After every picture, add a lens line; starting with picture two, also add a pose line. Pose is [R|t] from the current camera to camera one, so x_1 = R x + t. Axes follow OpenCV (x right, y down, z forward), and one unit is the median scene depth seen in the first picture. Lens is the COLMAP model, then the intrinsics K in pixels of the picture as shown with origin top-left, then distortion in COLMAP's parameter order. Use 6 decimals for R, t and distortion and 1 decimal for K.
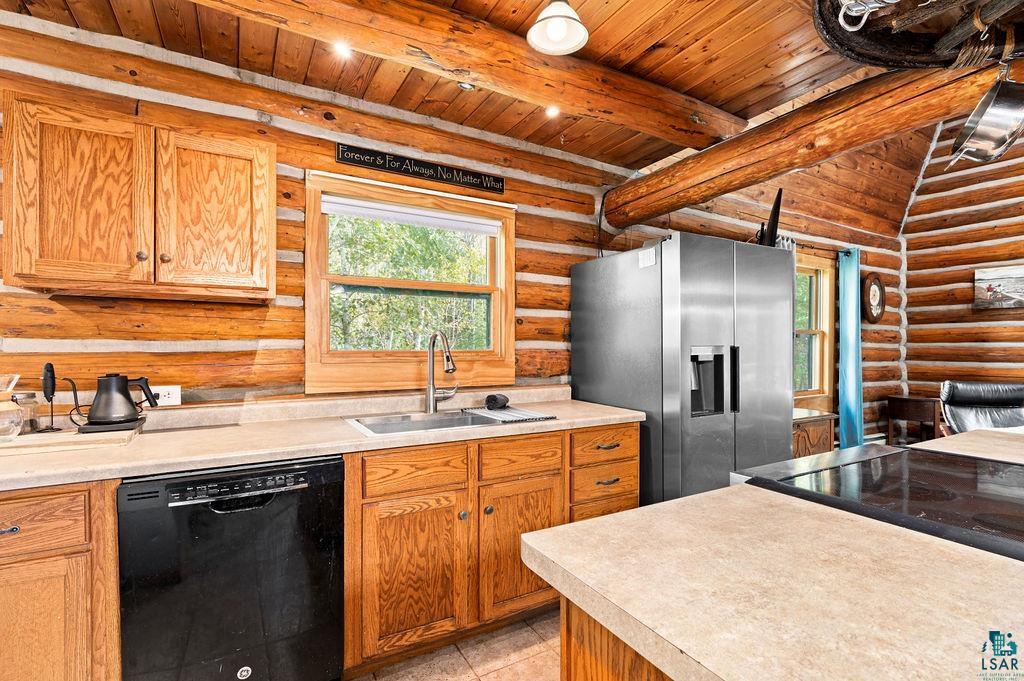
lens RADIAL K [[471.1, 0, 516.6], [0, 471.1, 346.6], [0, 0, 1]] dist [0.000232, -0.000808]
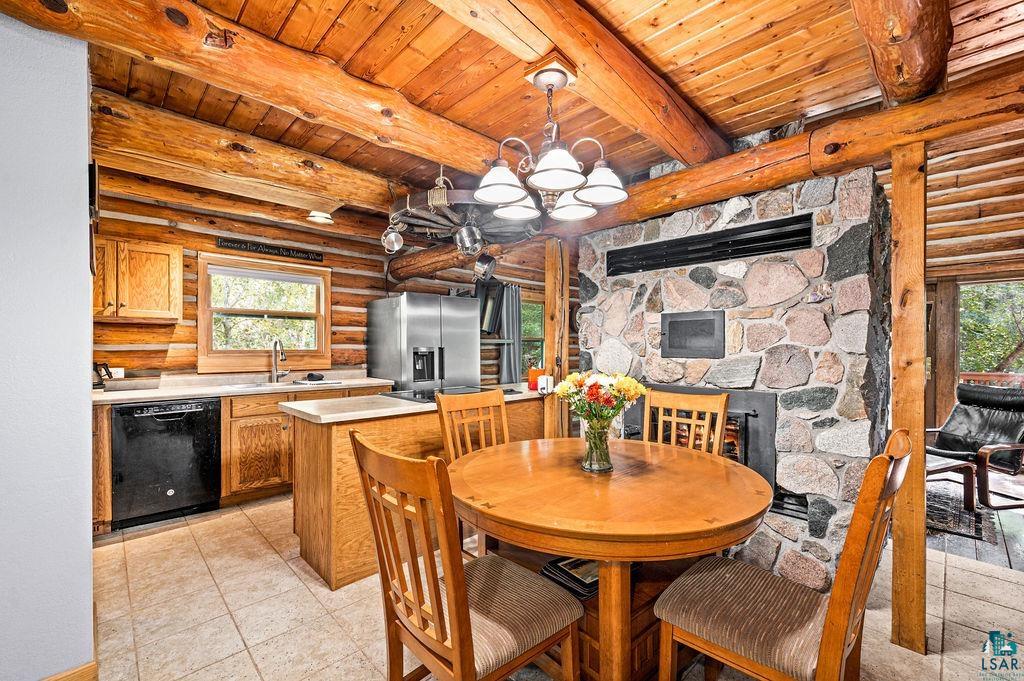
lens RADIAL K [[443.1, 0, 521.8], [0, 443.1, 346.7], [0, 0, 1]] dist [0.003287, 0.000452]
pose [[0.971516, 0.000129, 0.236973, 0.398271], [0.000139, 0.999999, -0.001115, -0.001384], [-0.236973, 0.001117, 0.971516, -1.058770]]
